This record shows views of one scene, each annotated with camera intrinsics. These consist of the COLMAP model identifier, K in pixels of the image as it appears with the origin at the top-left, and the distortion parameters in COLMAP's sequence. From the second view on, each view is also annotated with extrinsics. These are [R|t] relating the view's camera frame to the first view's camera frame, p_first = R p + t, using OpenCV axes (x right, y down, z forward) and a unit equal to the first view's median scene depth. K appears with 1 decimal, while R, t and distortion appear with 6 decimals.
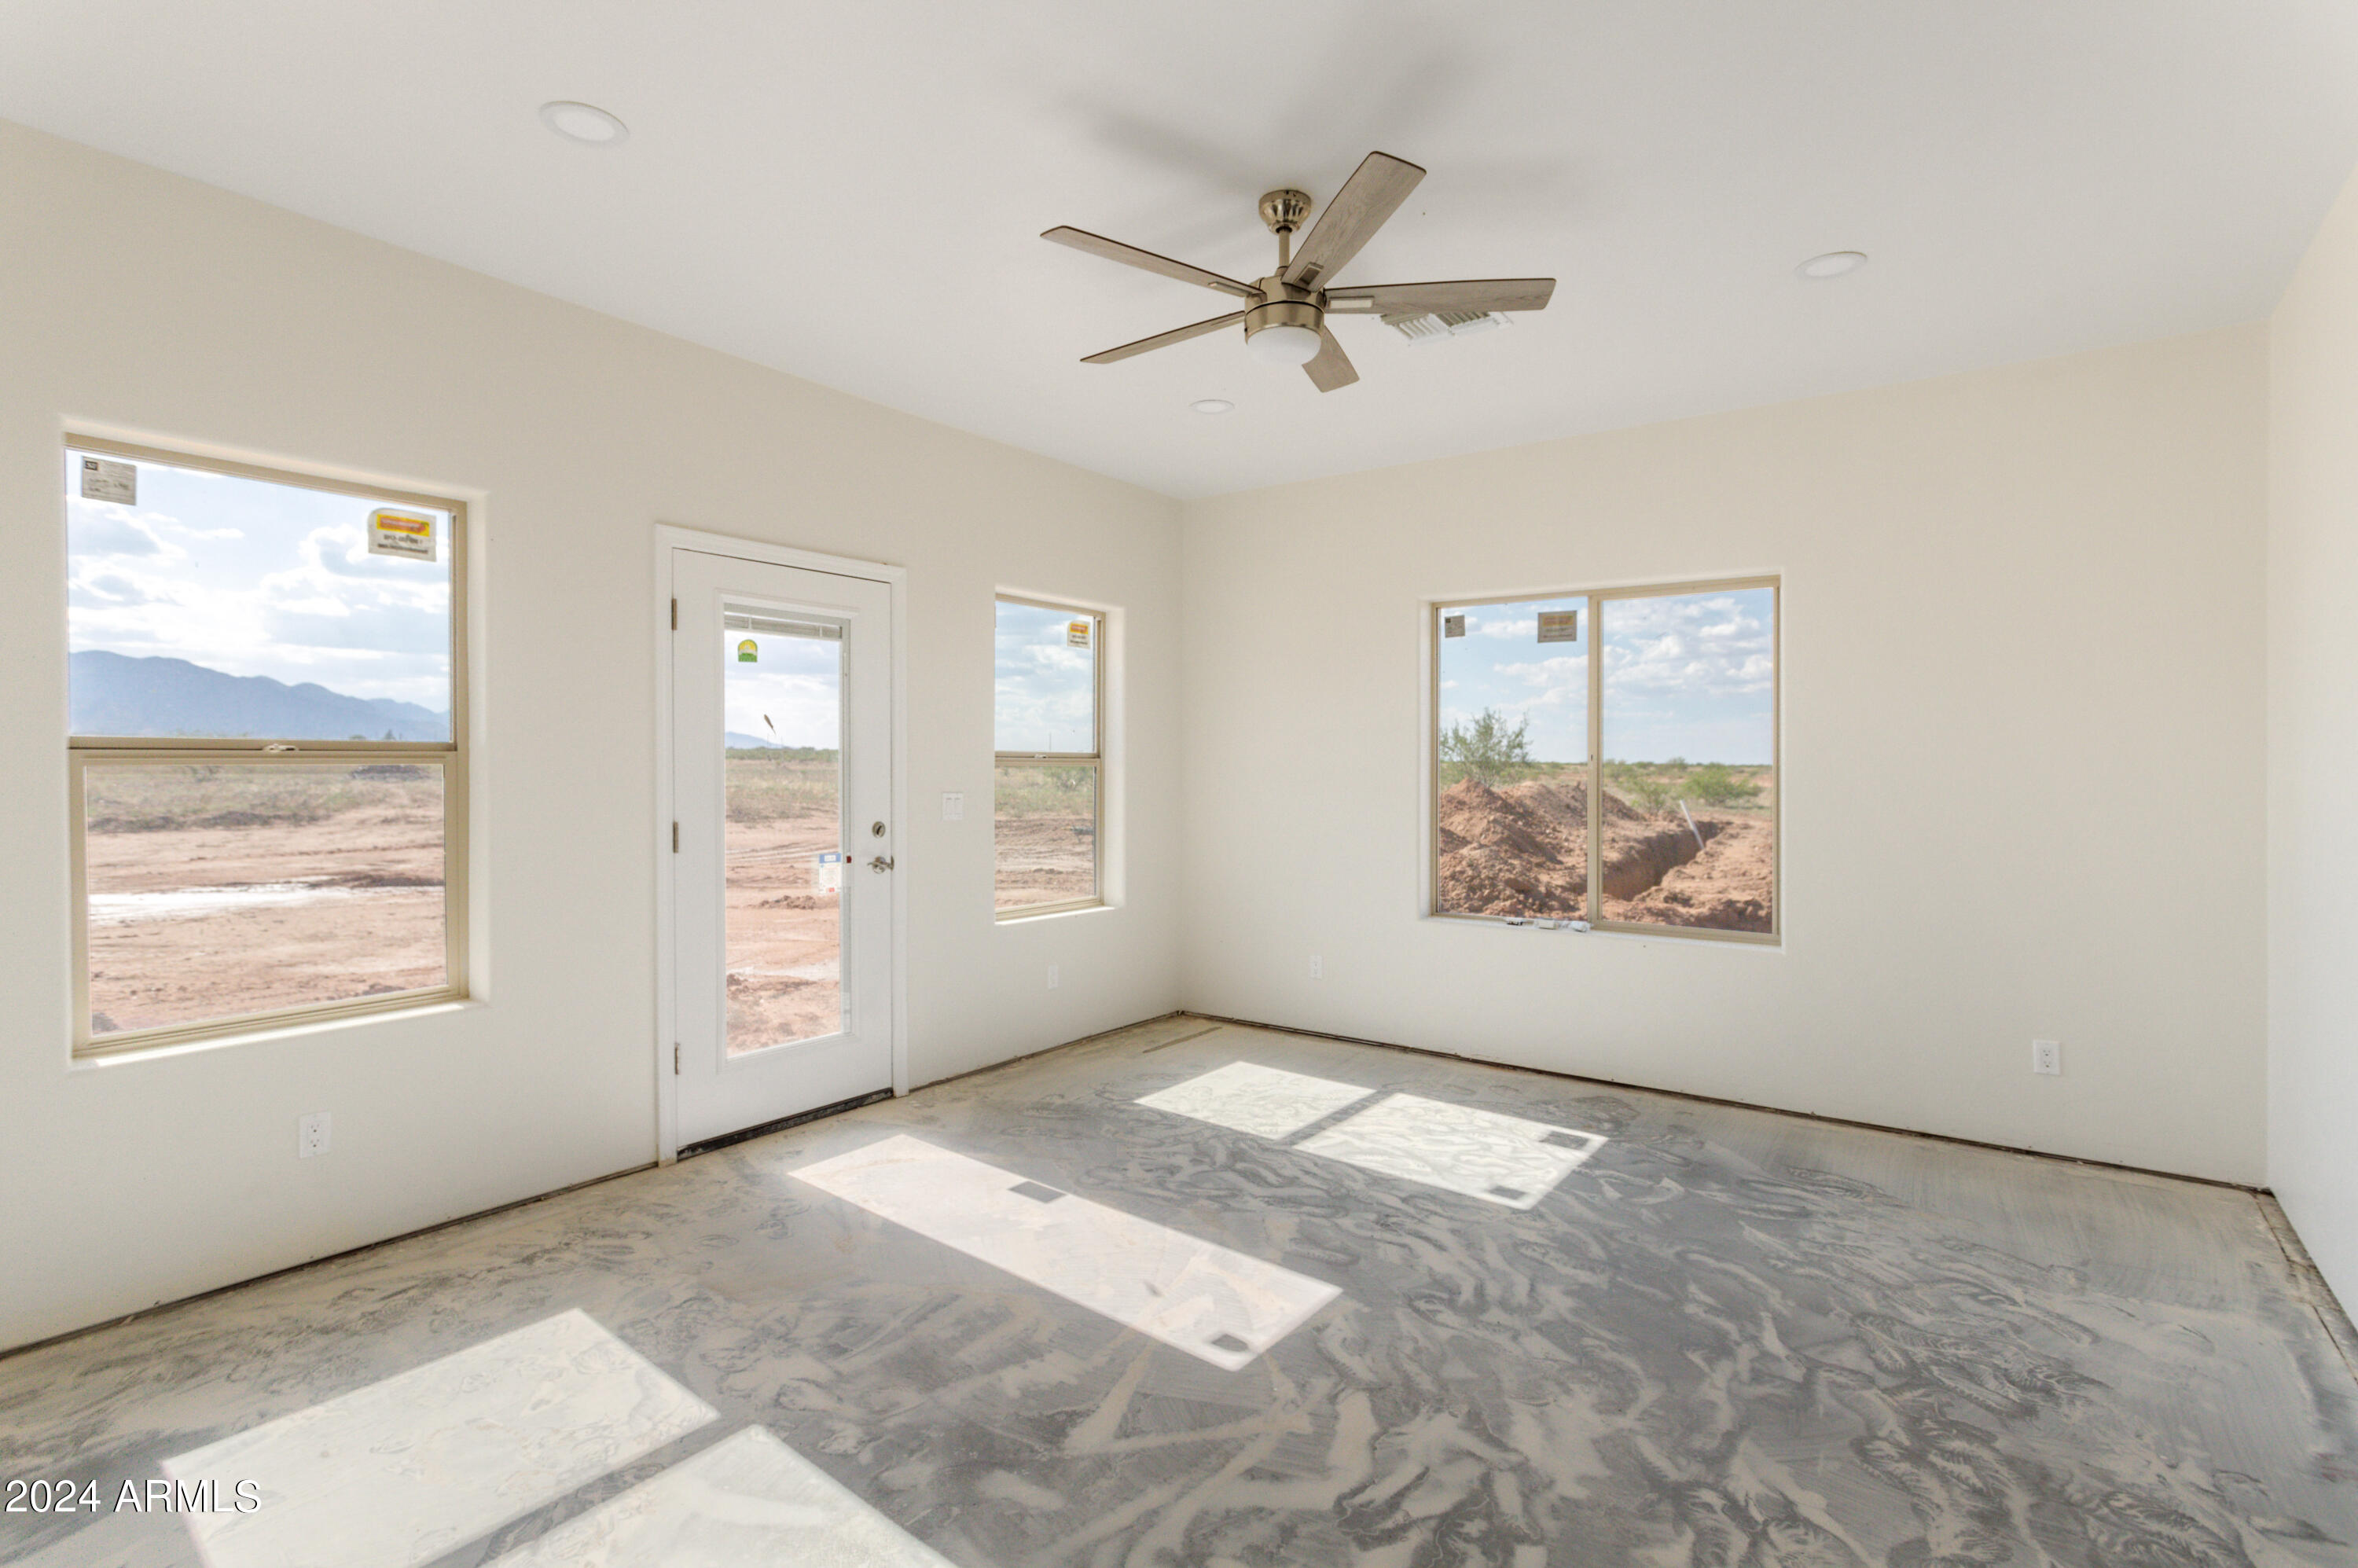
lens RADIAL K [[1137.8, 0, 1175.8], [0, 1137.8, 797.2], [0, 0, 1]] dist [0.001964, -0.000131]
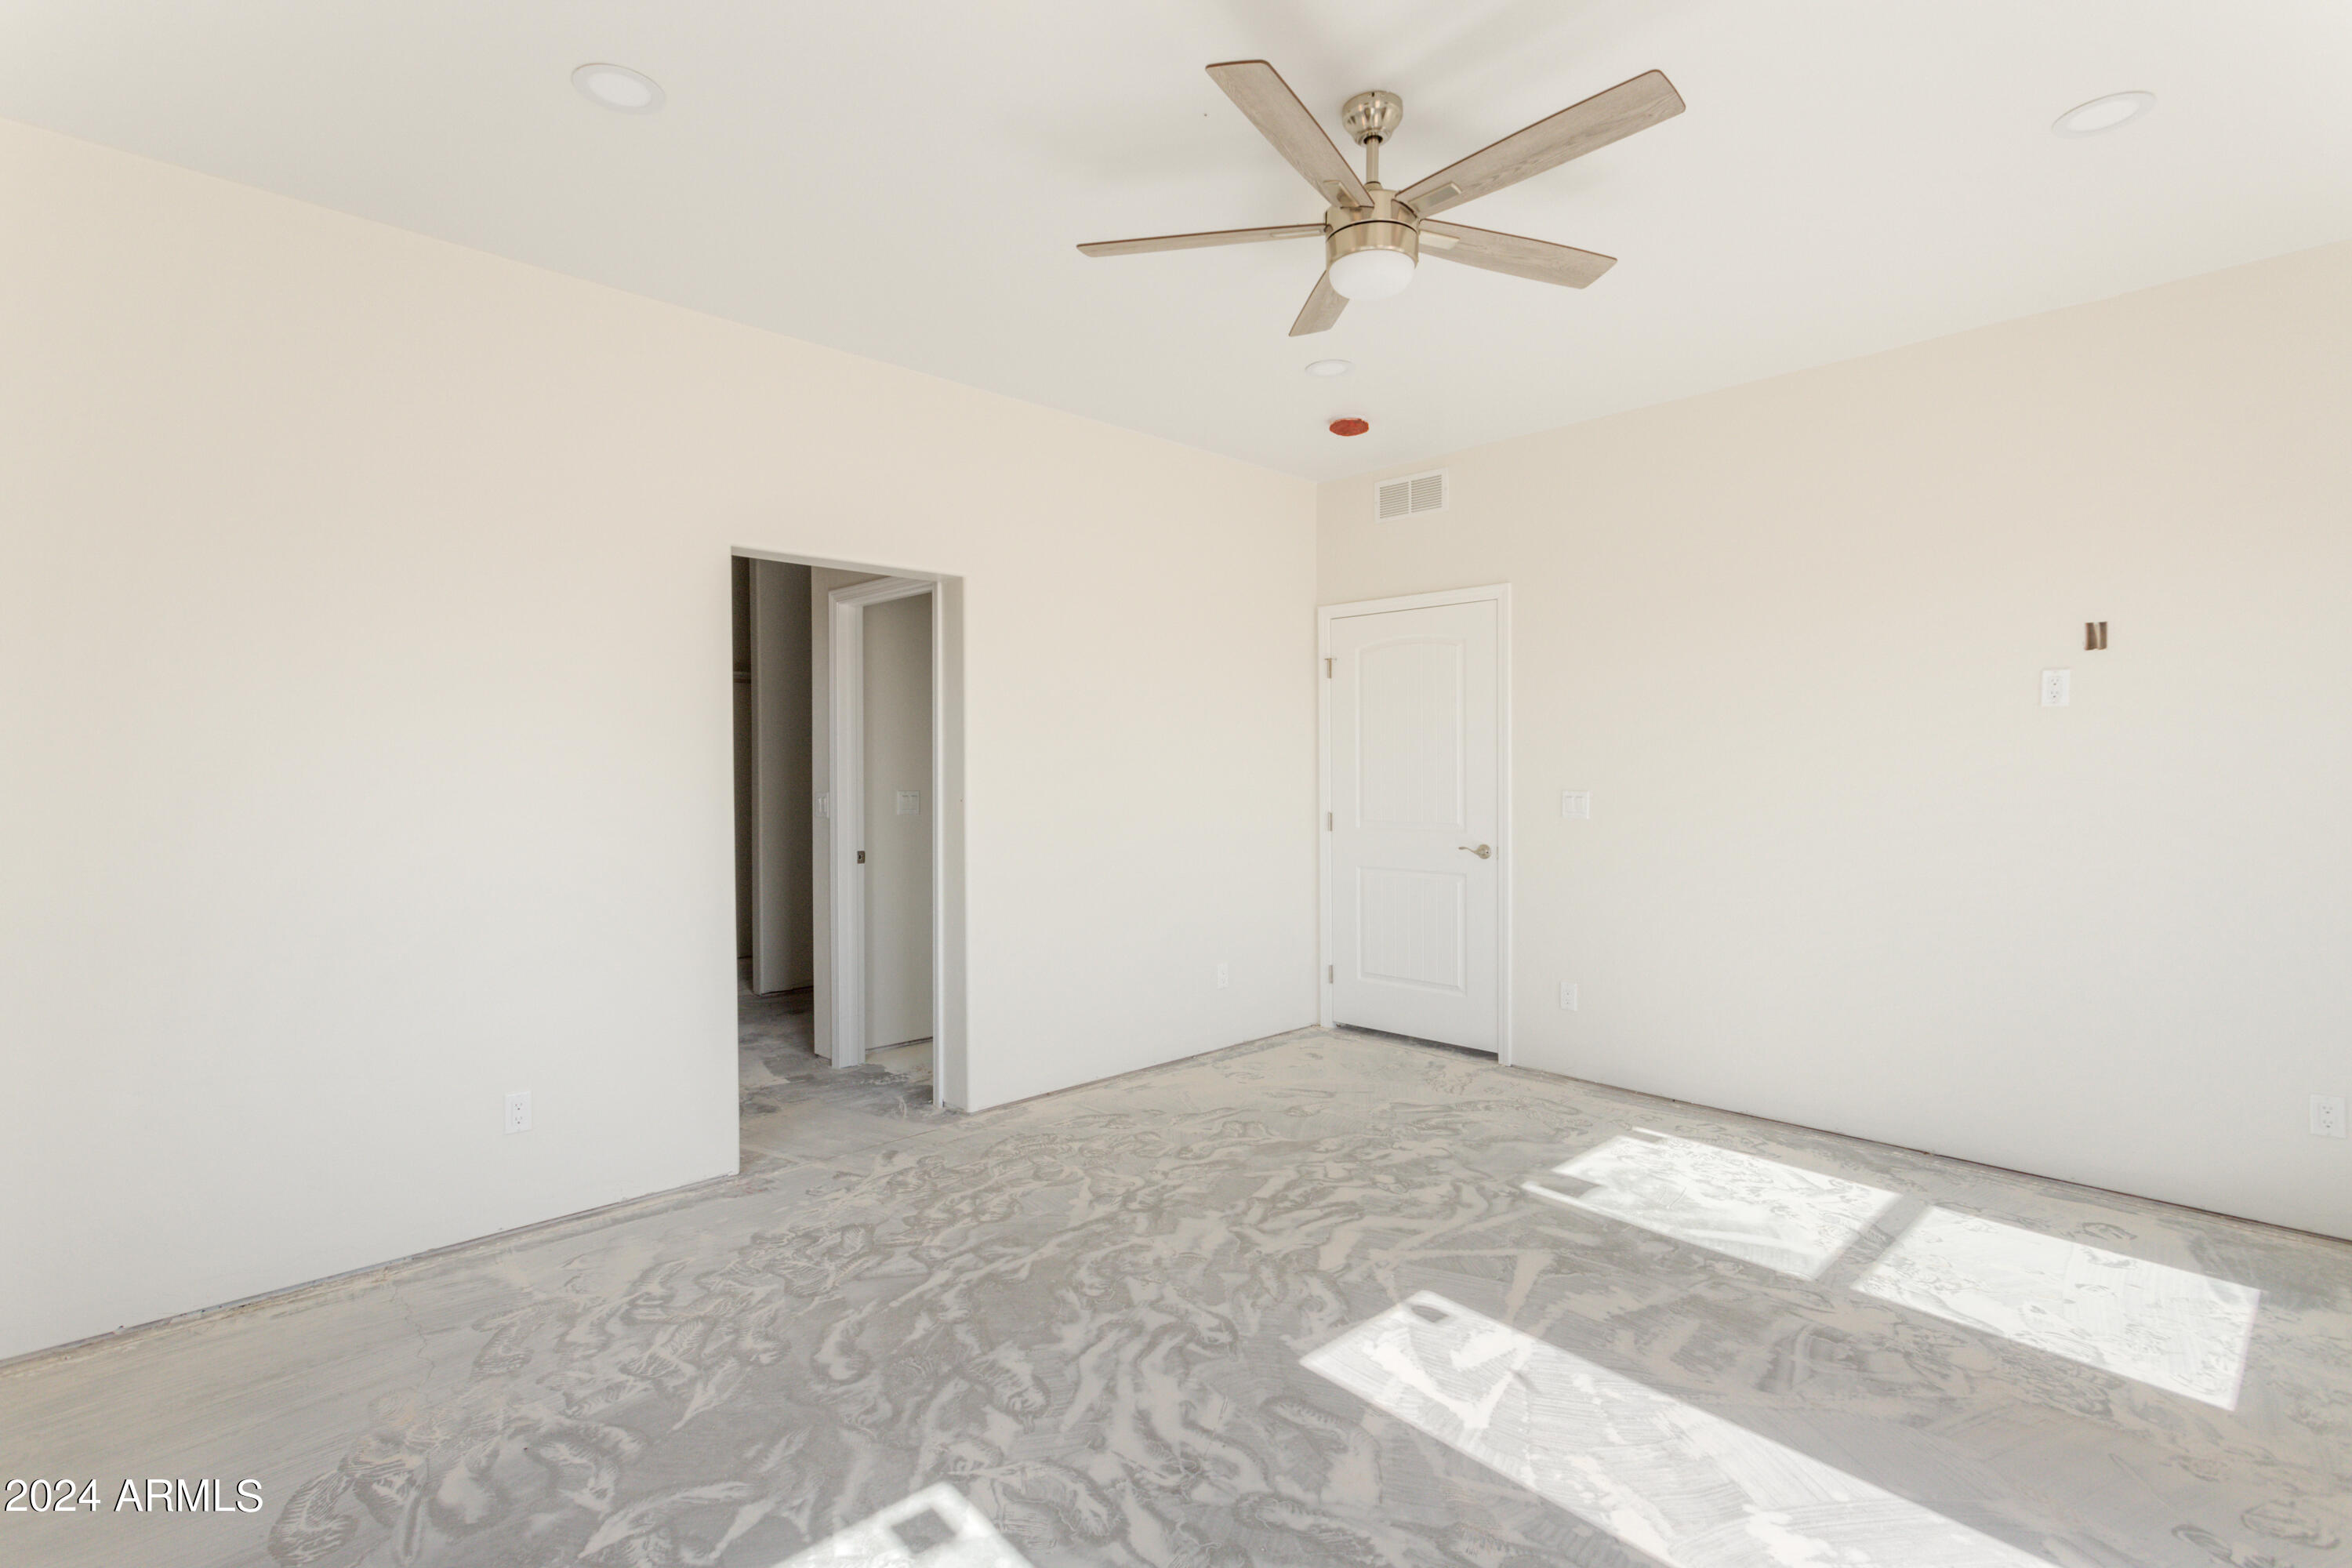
lens RADIAL K [[1134.9, 0, 1172.8], [0, 1134.9, 797.2], [0, 0, 1]] dist [0.001964, -0.000131]
pose [[-0.986230, -0.000668, 0.165375, 0.111709], [0.007564, 0.998763, 0.049144, -0.050516], [-0.165204, 0.049718, -0.985006, 2.076461]]
